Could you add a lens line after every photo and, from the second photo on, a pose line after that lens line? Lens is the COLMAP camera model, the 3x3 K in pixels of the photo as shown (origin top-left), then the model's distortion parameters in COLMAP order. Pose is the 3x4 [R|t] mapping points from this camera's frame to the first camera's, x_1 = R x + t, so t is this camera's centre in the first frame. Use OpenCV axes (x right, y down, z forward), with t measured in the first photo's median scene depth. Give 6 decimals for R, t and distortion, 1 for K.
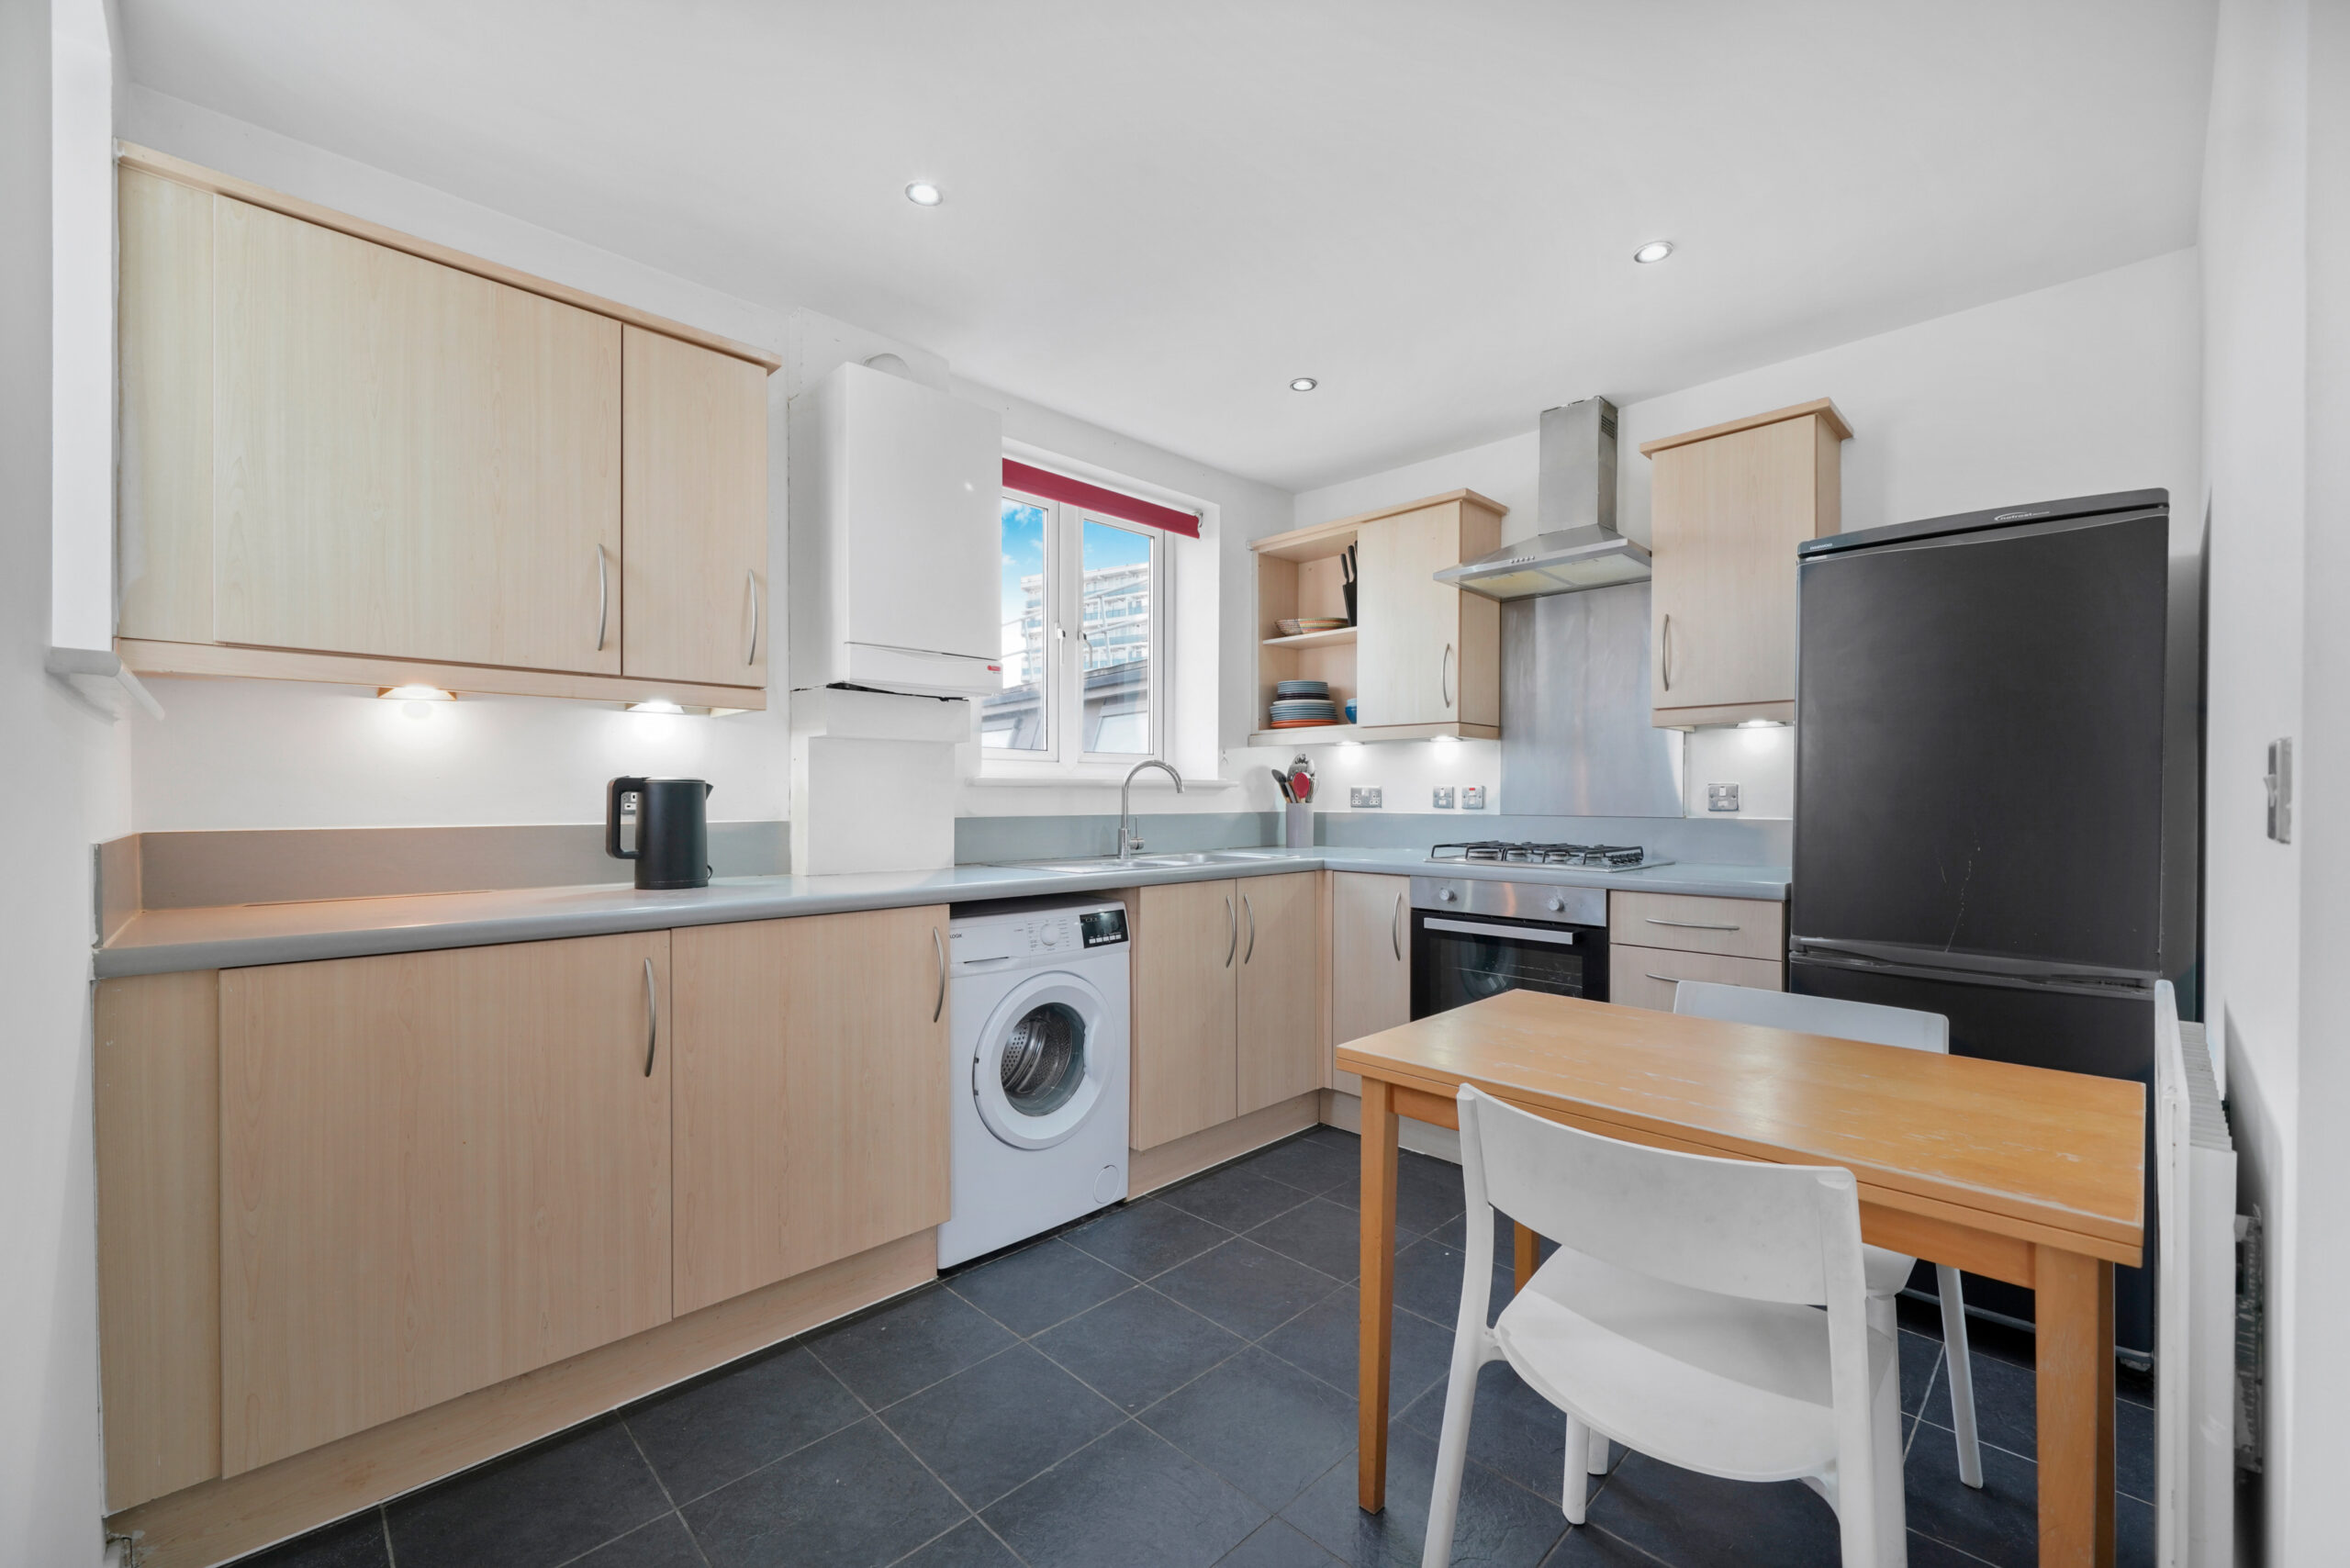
lens RADIAL K [[959.3, 0, 1175.4], [0, 959.3, 803.9], [0, 0, 1]] dist [-0.000133, 0.000033]
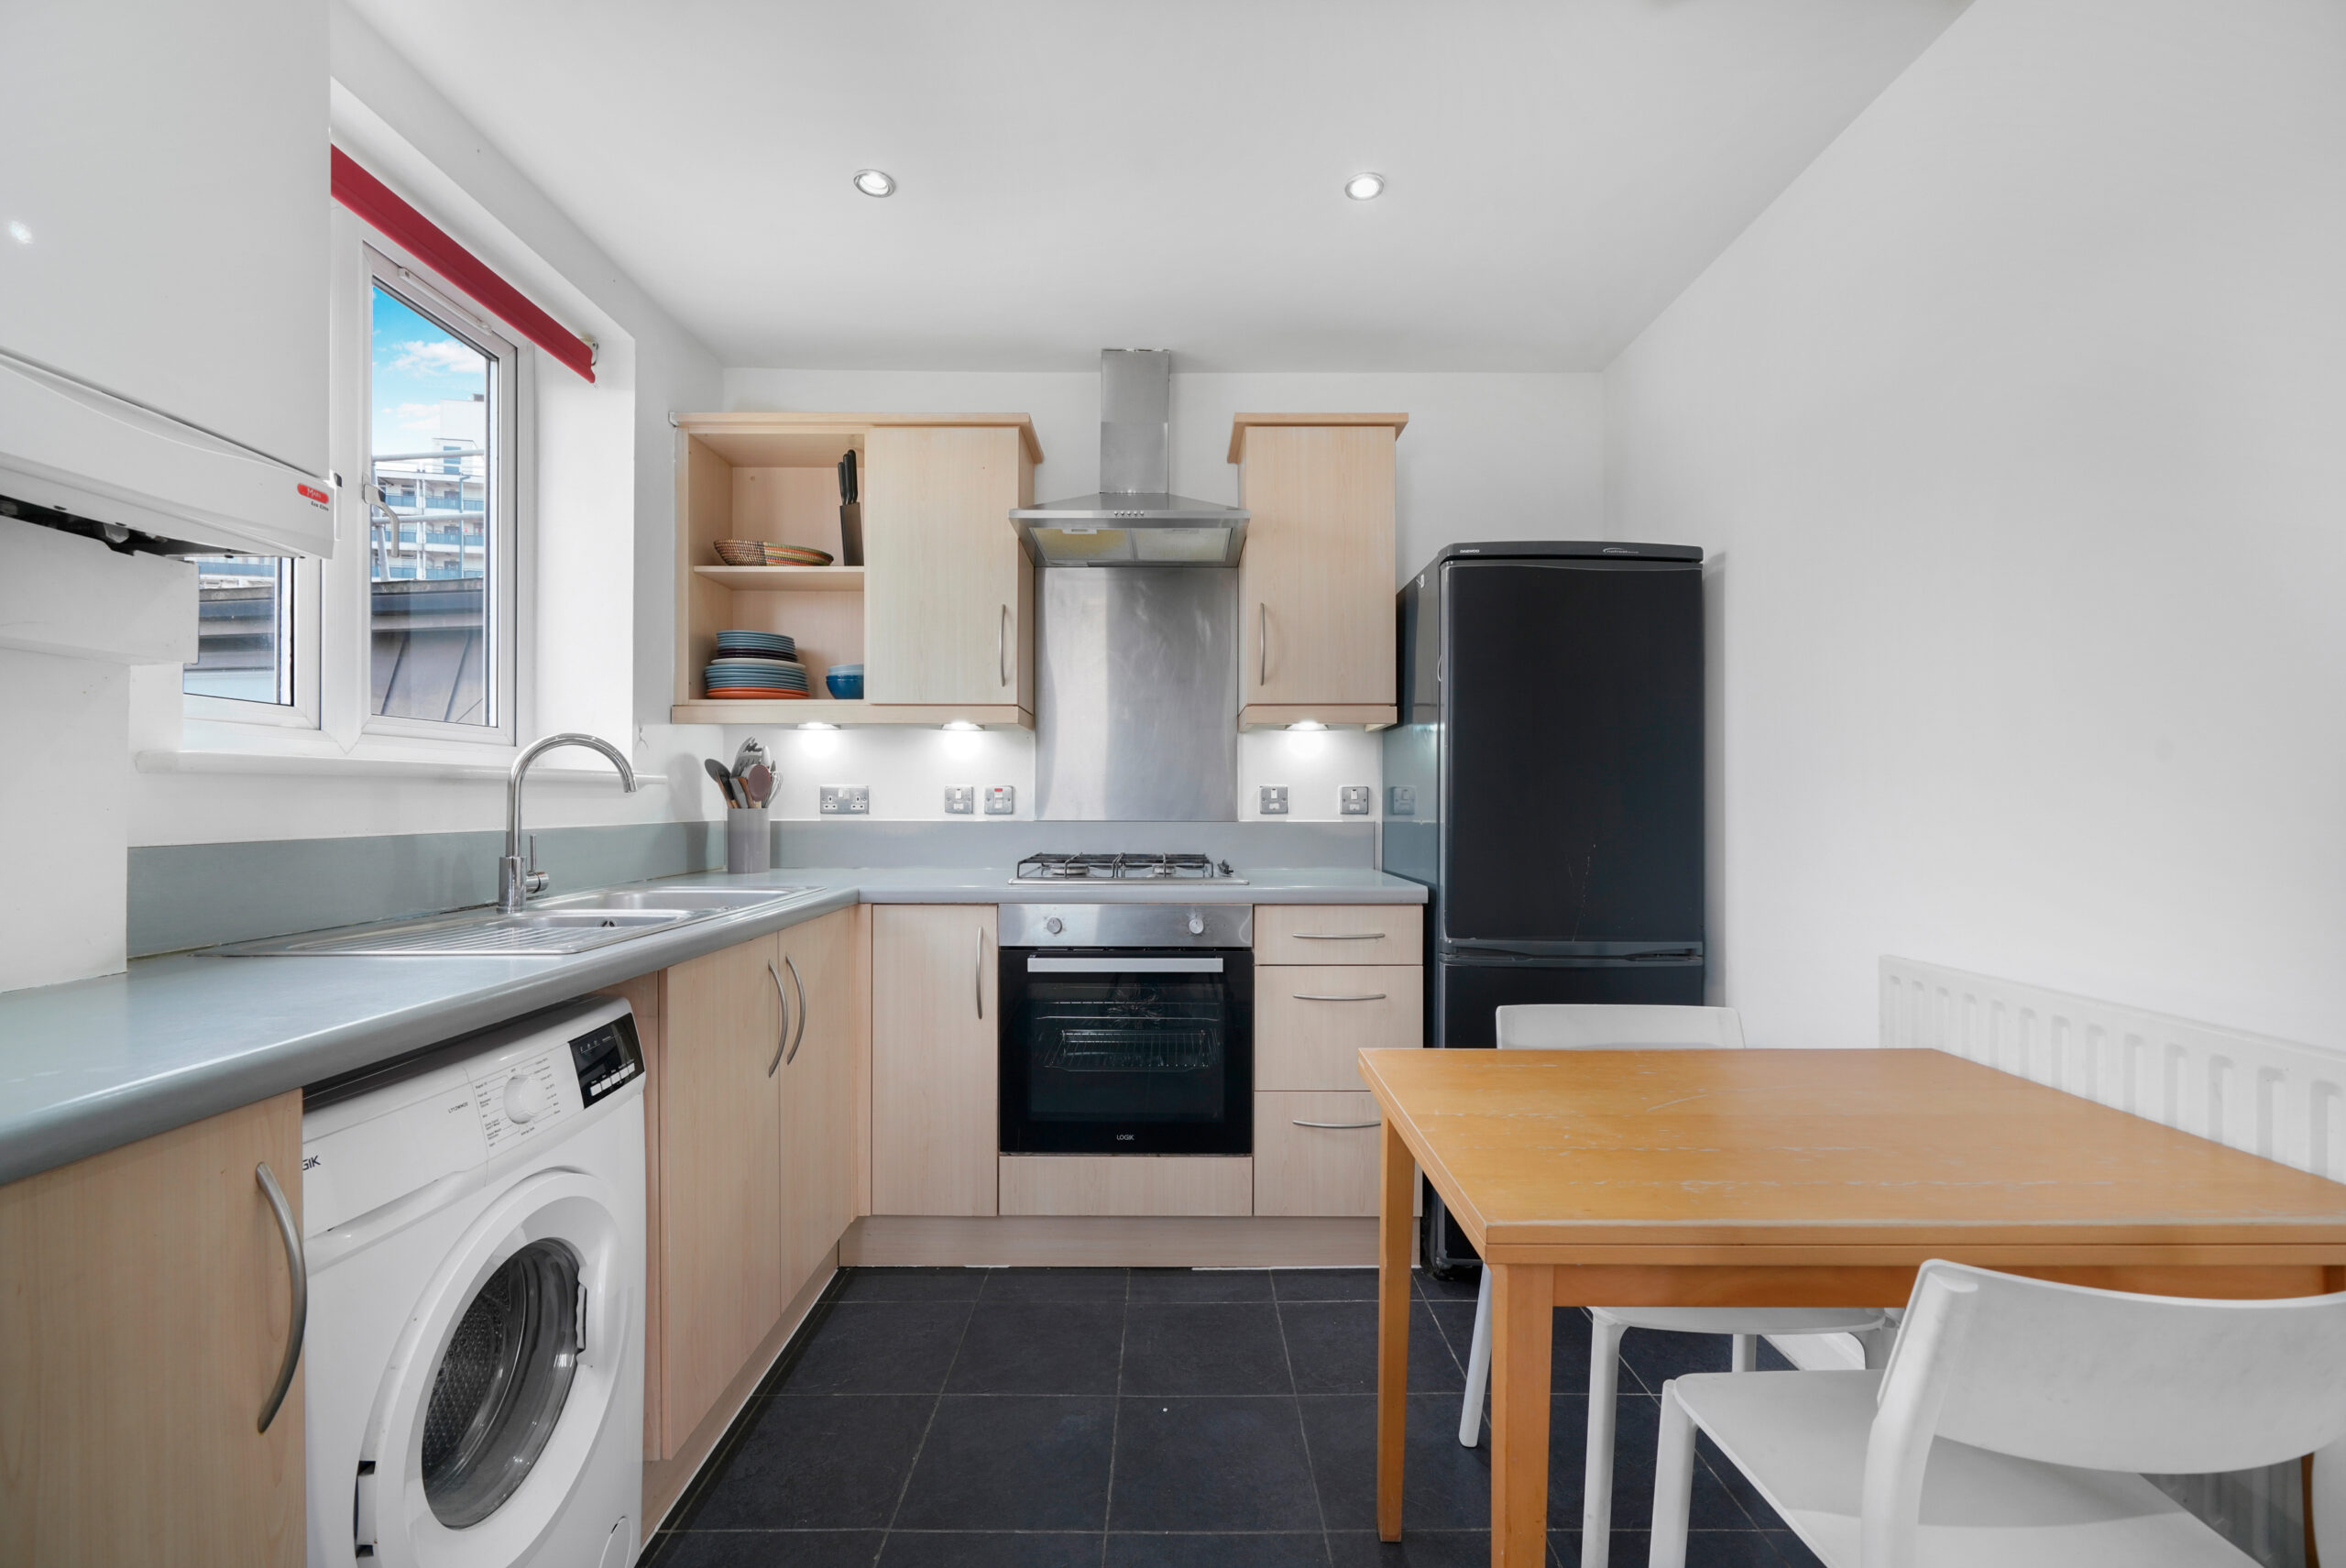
lens RADIAL K [[957.6, 0, 1159.5], [0, 957.6, 806.9], [0, 0, 1]] dist [-0.000133, 0.000033]
pose [[0.703949, -0.005105, 0.710232, -0.206541], [0.006598, 0.999978, 0.000649, -0.000843], [-0.710220, 0.004229, 0.703967, 0.397586]]
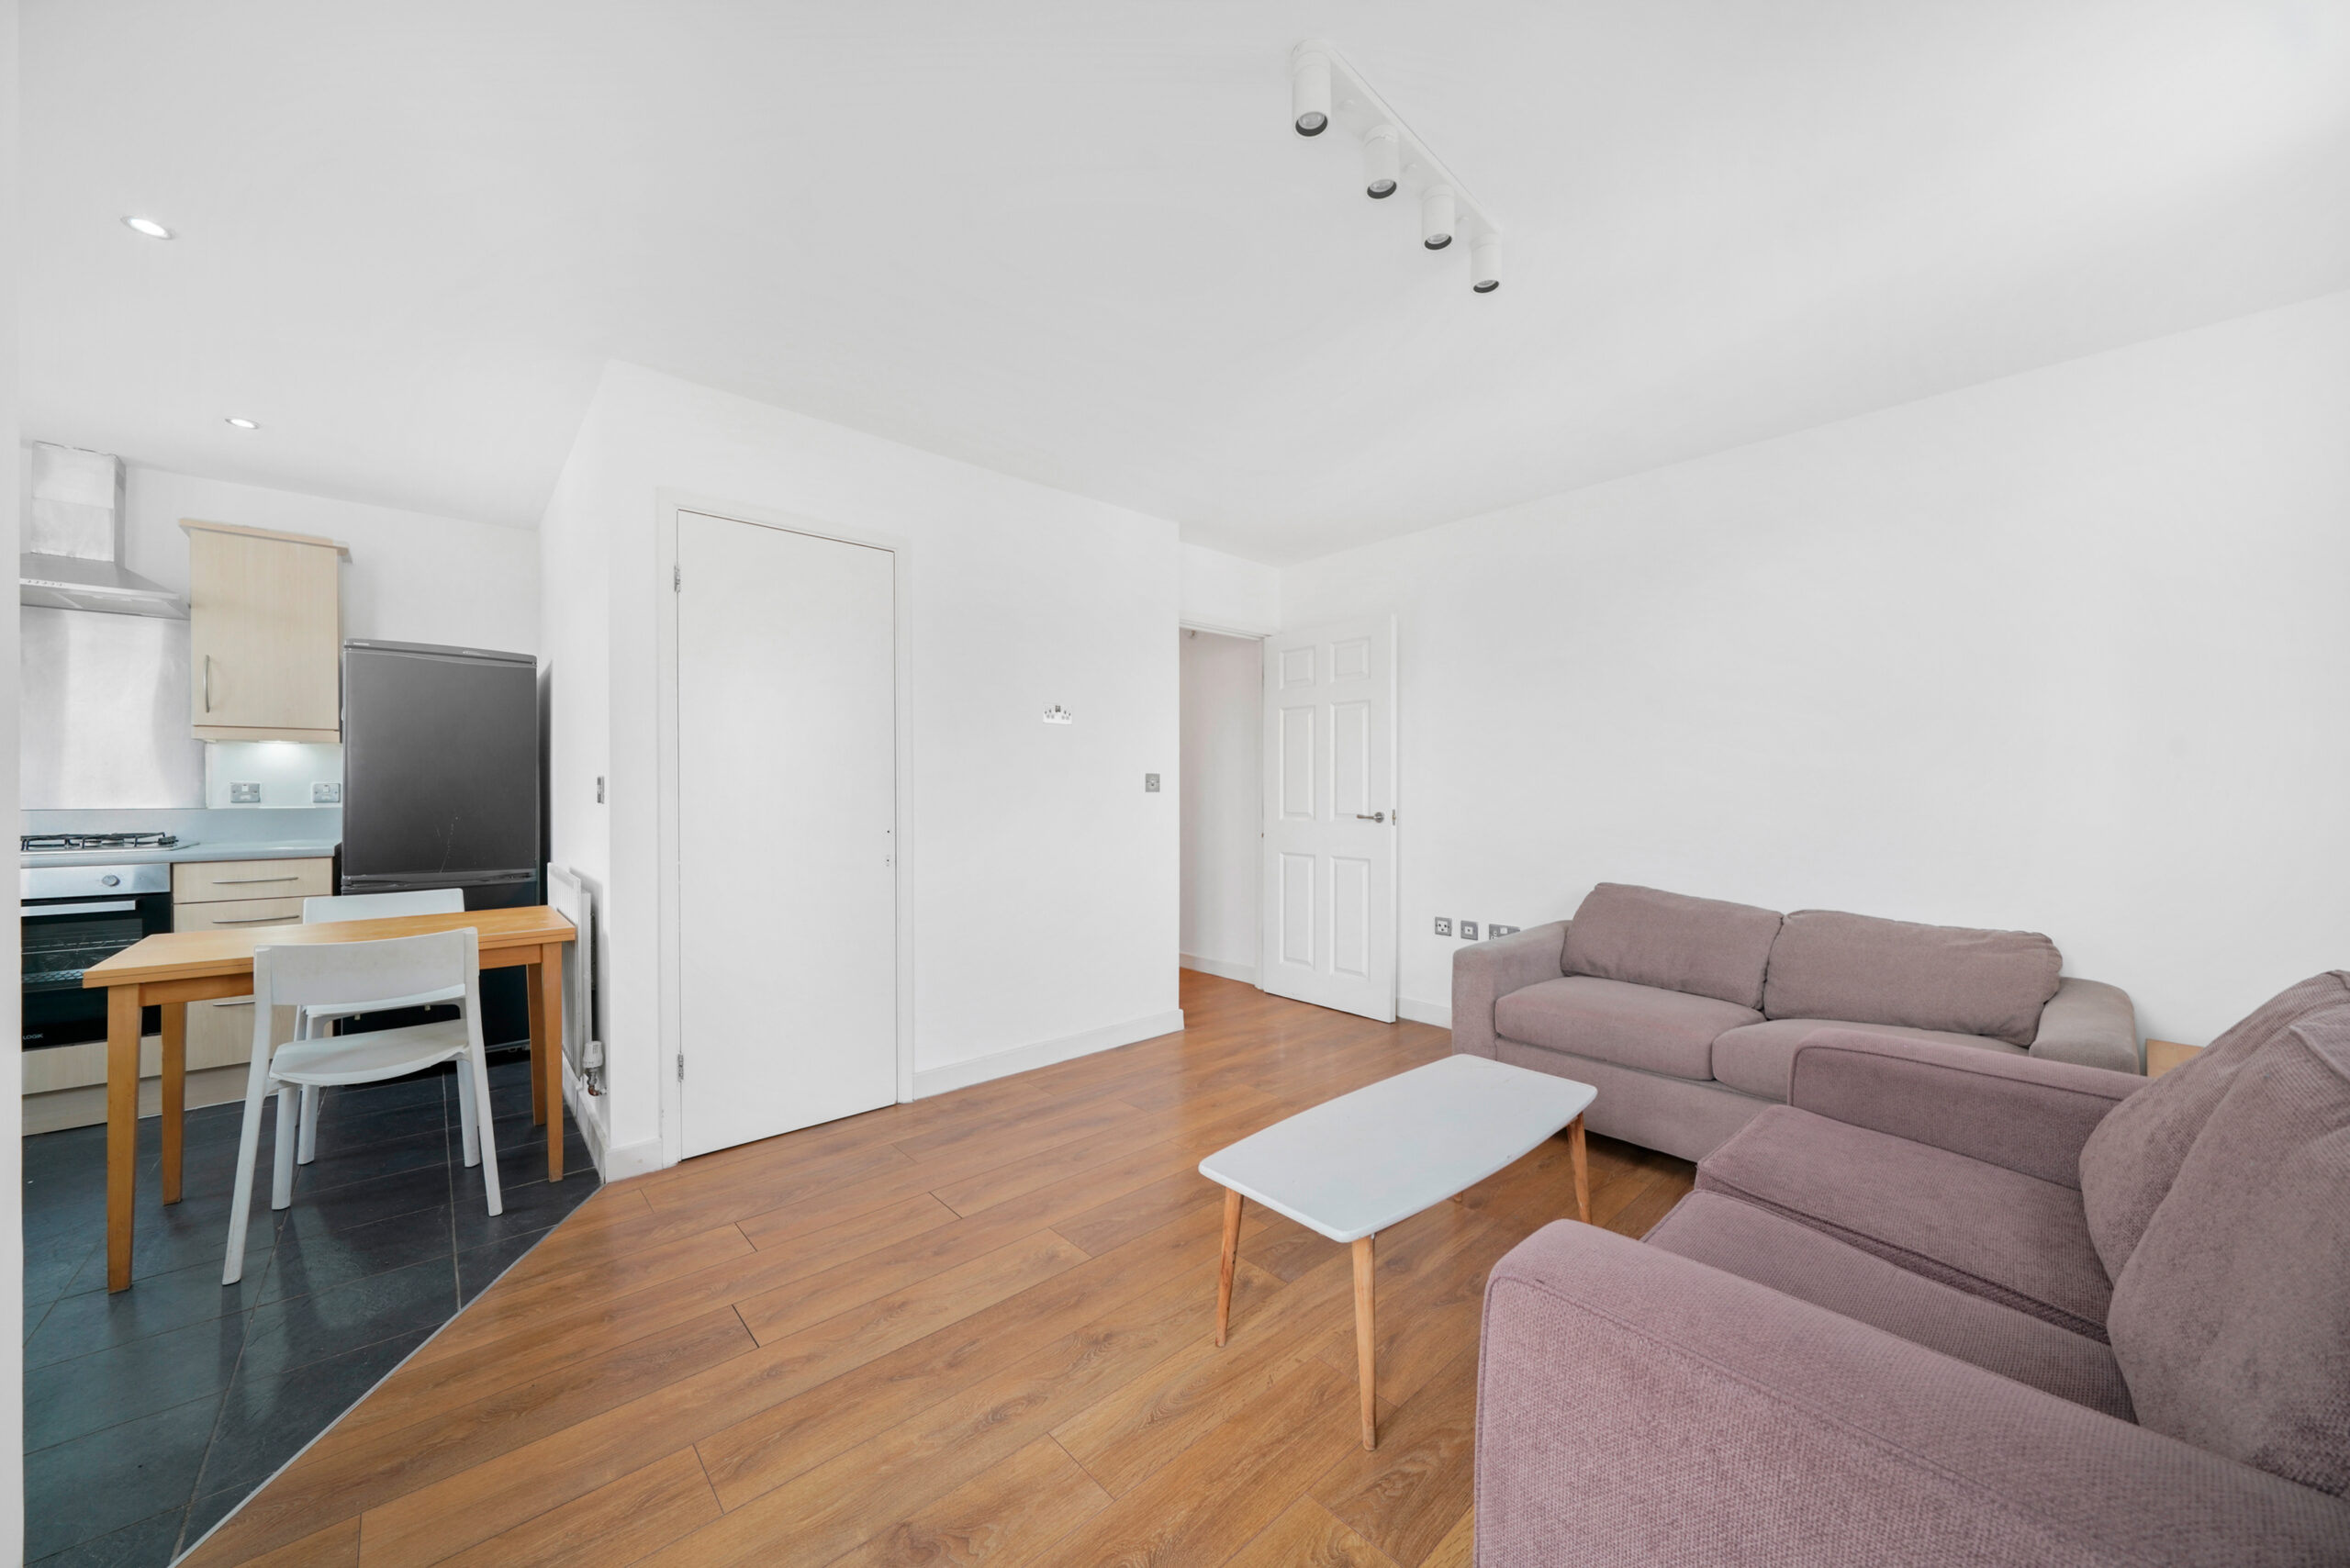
lens RADIAL K [[838.1, 0, 1173.1], [0, 838.1, 799.9], [0, 0, 1]] dist [-0.010175, 0.000131]
pose [[0.044169, -0.009696, 0.998977, -0.549063], [0.009593, 0.999911, 0.009281, 0.005320], [-0.998978, 0.009173, 0.044258, -0.371354]]
